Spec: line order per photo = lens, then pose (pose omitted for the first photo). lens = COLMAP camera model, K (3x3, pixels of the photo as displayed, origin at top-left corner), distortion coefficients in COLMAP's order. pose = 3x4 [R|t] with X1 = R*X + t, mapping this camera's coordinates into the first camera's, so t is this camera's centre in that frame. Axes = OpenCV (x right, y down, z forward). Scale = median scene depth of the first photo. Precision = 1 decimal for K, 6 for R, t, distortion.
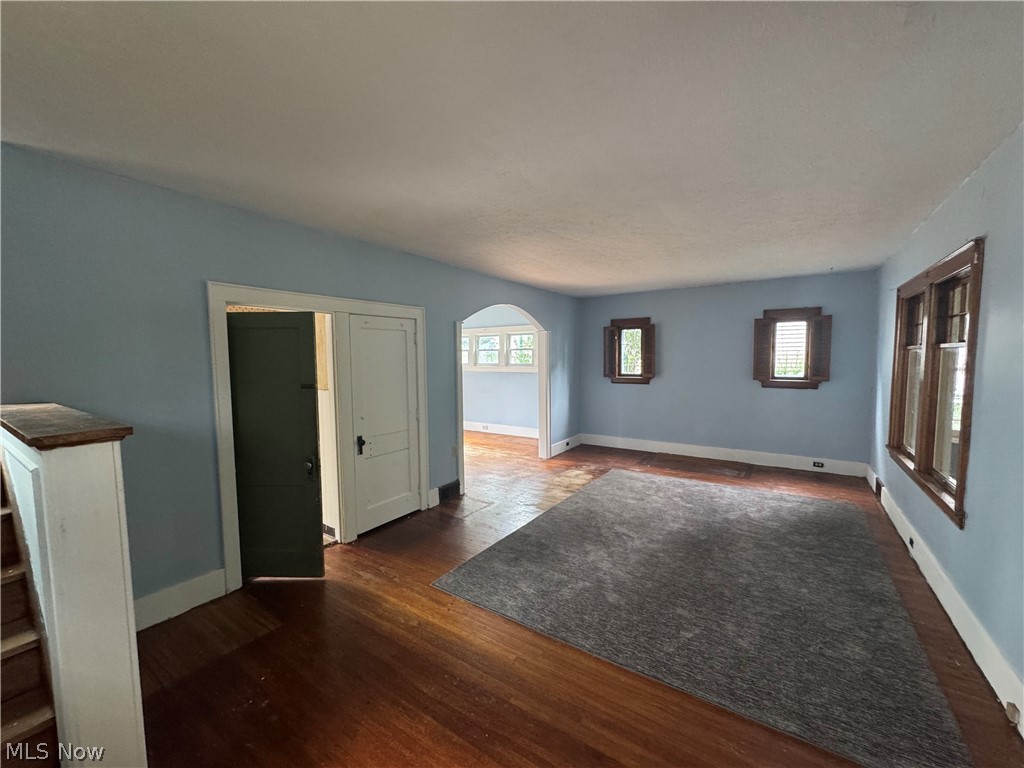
lens RADIAL K [[410.9, 0, 509.3], [0, 410.9, 386.5], [0, 0, 1]] dist [-0.001499, -0.000373]
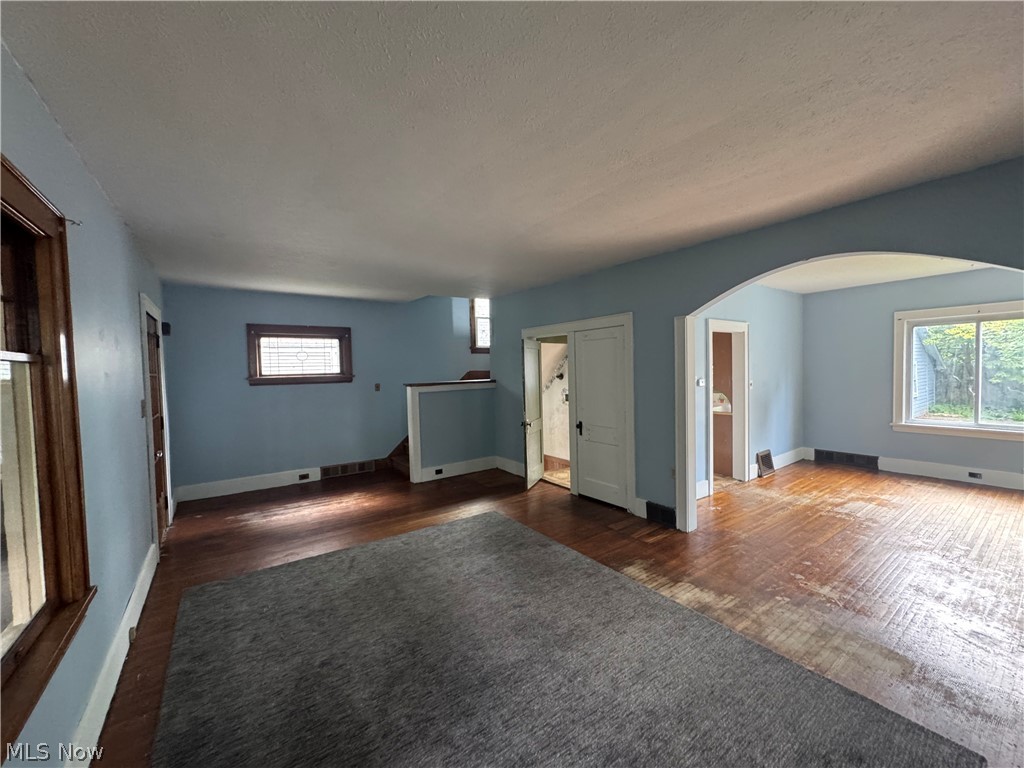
lens RADIAL K [[410.9, 0, 510.4], [0, 410.9, 384.3], [0, 0, 1]] dist [-0.001499, -0.000373]
pose [[-0.346547, 0.056475, -0.936331, 0.807372], [-0.039743, 0.996406, 0.074808, -0.076076], [0.937190, 0.063137, -0.343057, 1.033237]]
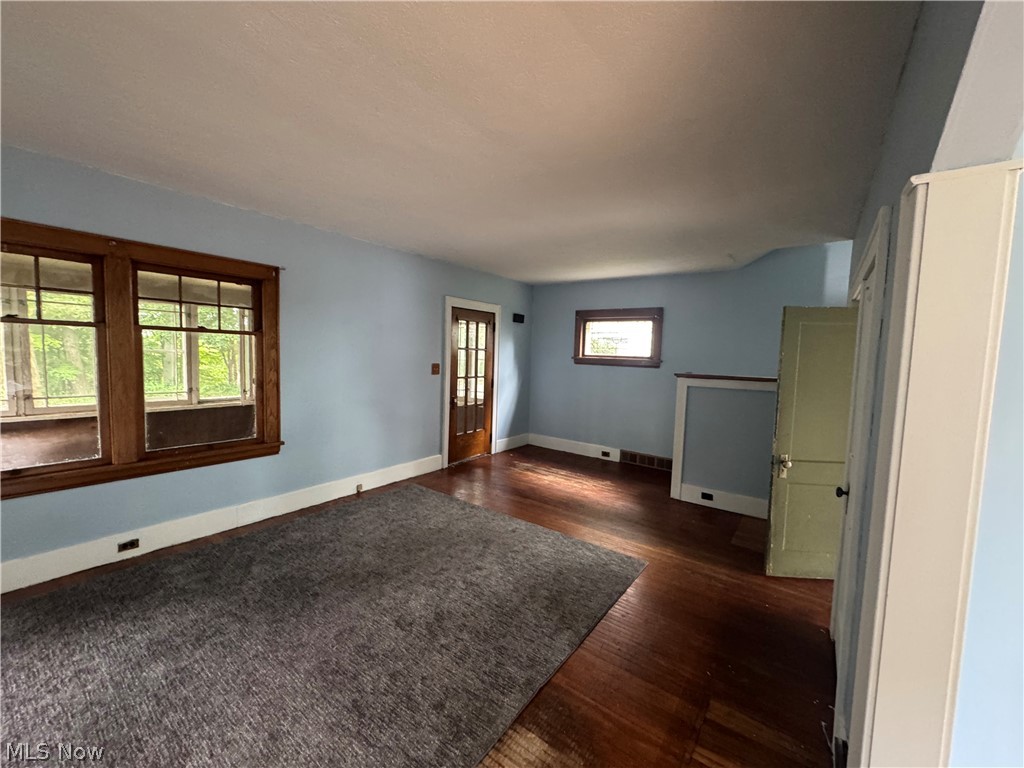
lens RADIAL K [[410.9, 0, 510.8], [0, 410.9, 382.8], [0, 0, 1]] dist [-0.001499, -0.000373]
pose [[-0.998811, -0.024193, 0.042333, 0.093301], [-0.017992, 0.989820, 0.141180, -0.082774], [-0.045317, 0.140250, -0.989078, 1.325440]]
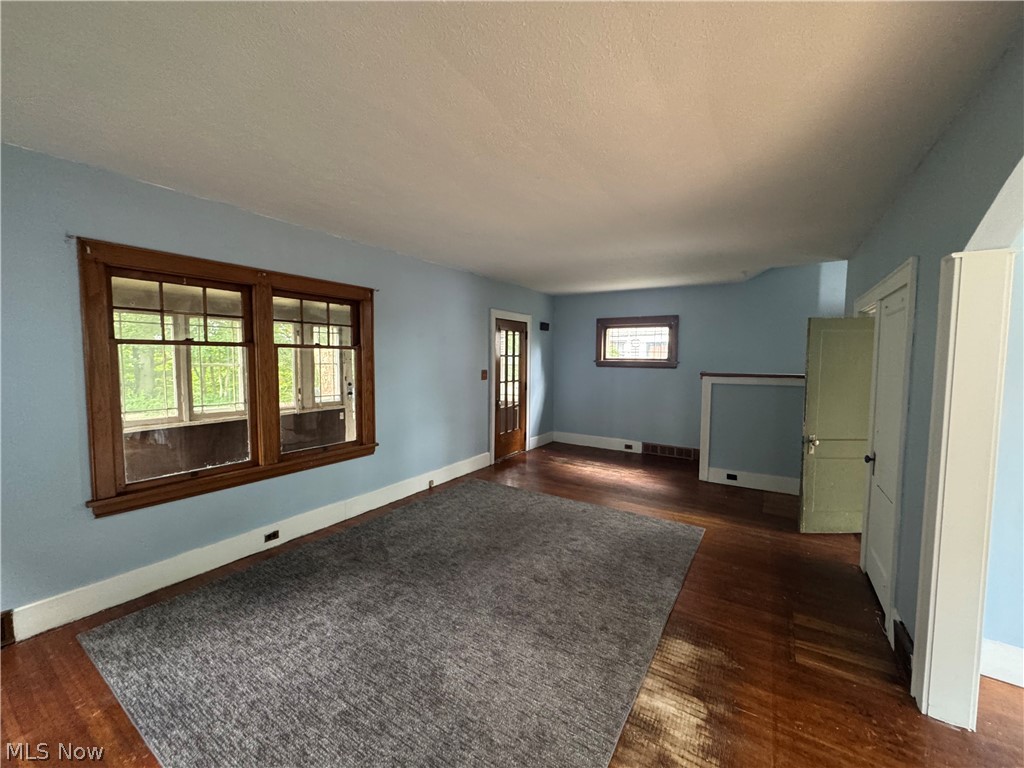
lens RADIAL K [[410.9, 0, 510.0], [0, 410.9, 383.8], [0, 0, 1]] dist [-0.001499, -0.000373]
pose [[-0.999677, 0.005001, -0.024933, 0.307314], [0.001570, 0.990736, 0.135796, -0.100131], [0.025381, 0.135713, -0.990423, 1.459538]]
